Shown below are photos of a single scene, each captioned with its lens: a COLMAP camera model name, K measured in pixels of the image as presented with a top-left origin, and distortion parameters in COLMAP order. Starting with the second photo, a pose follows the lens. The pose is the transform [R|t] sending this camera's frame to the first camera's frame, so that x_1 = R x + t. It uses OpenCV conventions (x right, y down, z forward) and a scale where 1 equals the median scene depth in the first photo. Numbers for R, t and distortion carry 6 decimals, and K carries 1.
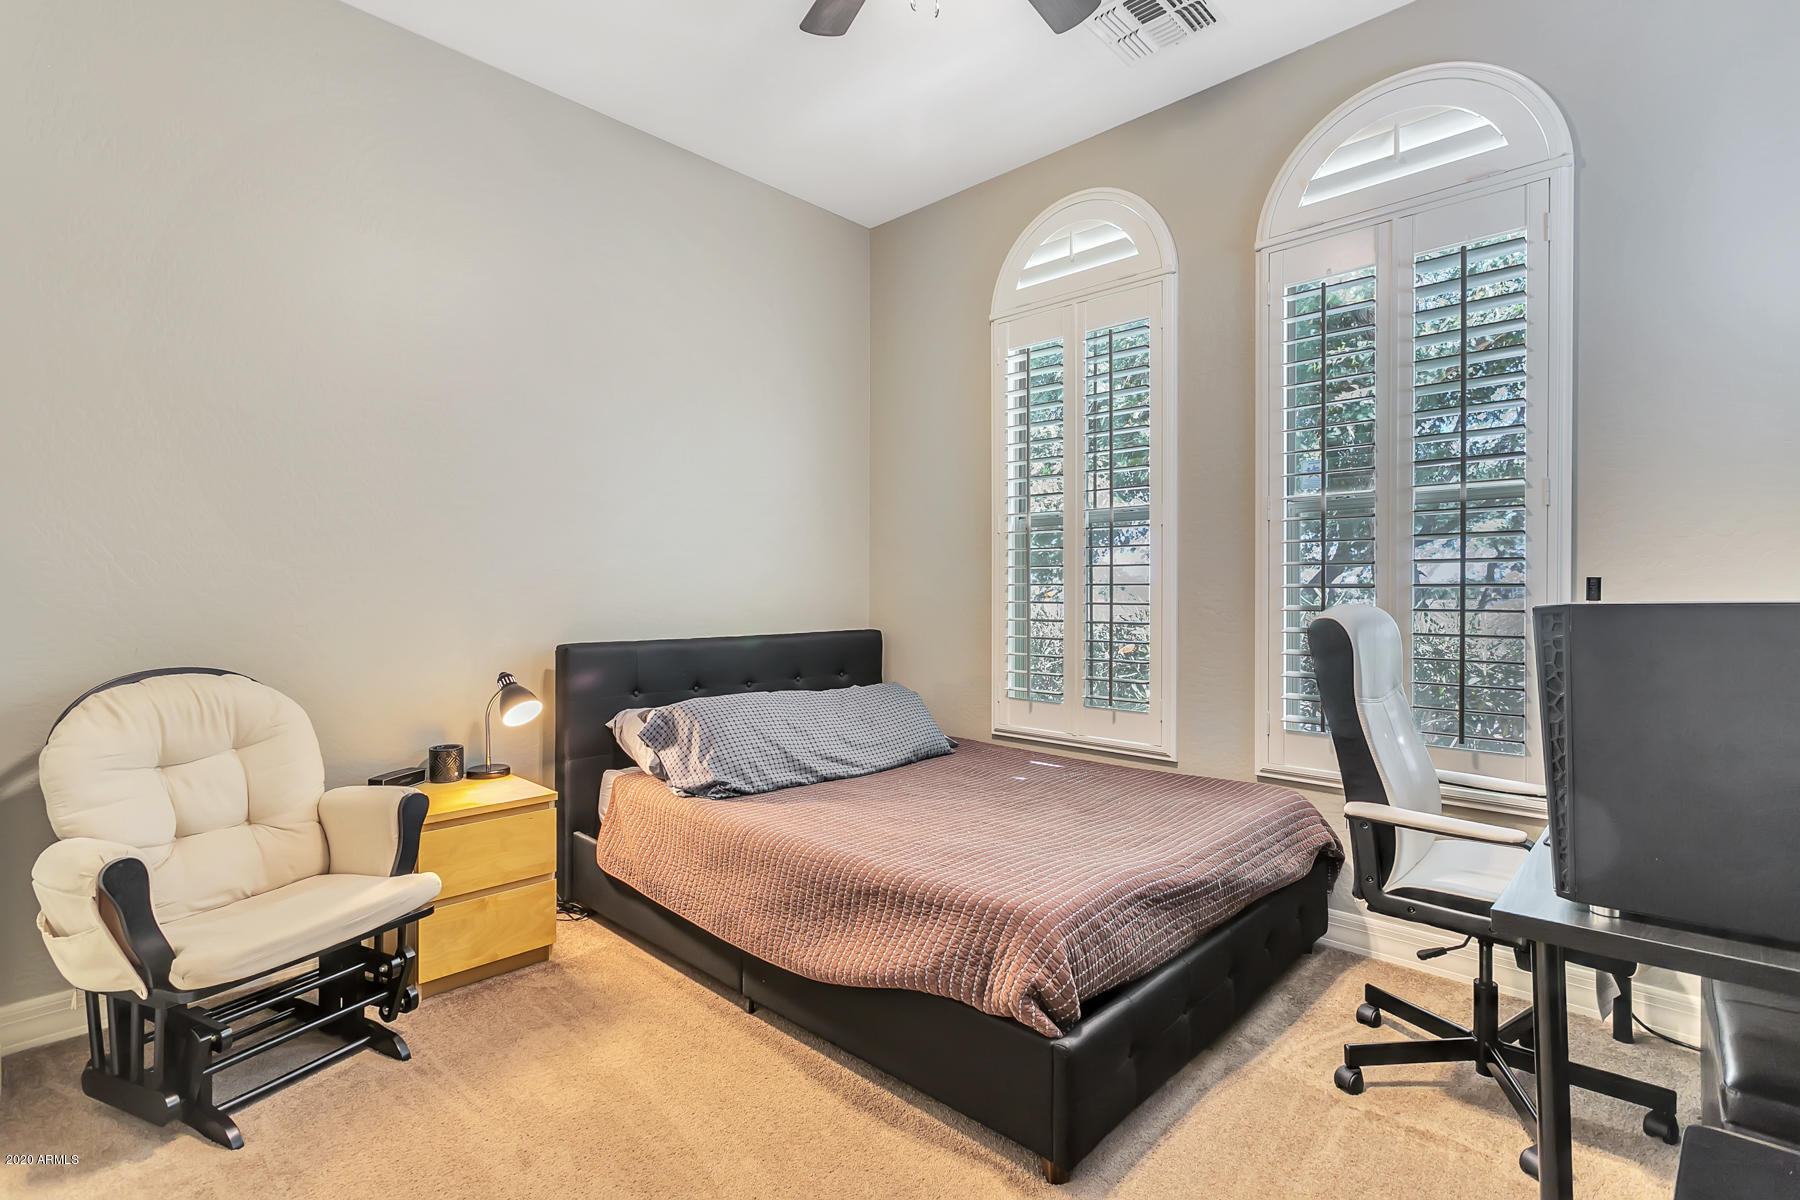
lens RADIAL K [[841.2, 0, 910.0], [0, 841.2, 590.7], [0, 0, 1]] dist [-0.002819, -0.000991]
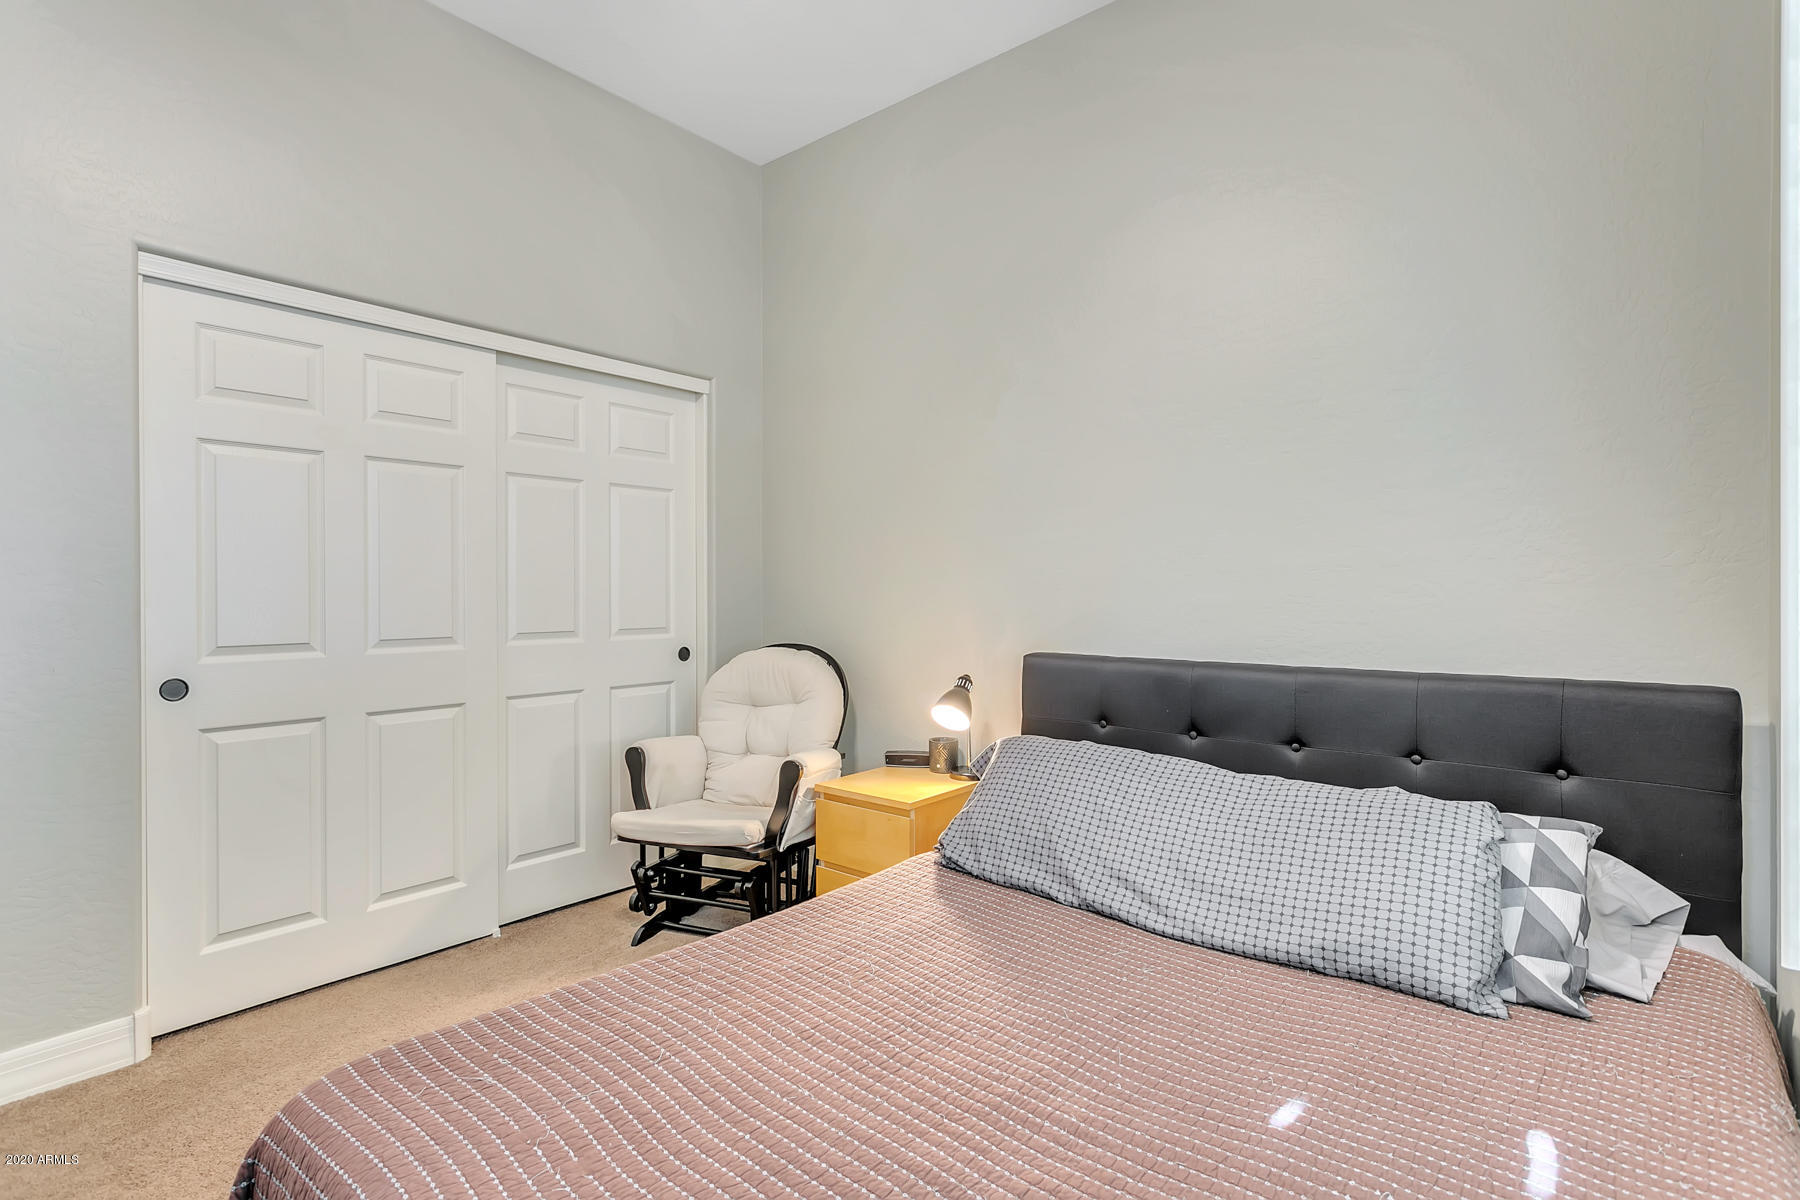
lens RADIAL K [[841.2, 0, 910.0], [0, 841.2, 590.7], [0, 0, 1]] dist [-0.002819, -0.000991]
pose [[0.092273, 0.001698, -0.995732, 0.498109], [0.000255, 0.999998, 0.001729, -0.003192], [0.995734, -0.000413, 0.092273, 0.842443]]
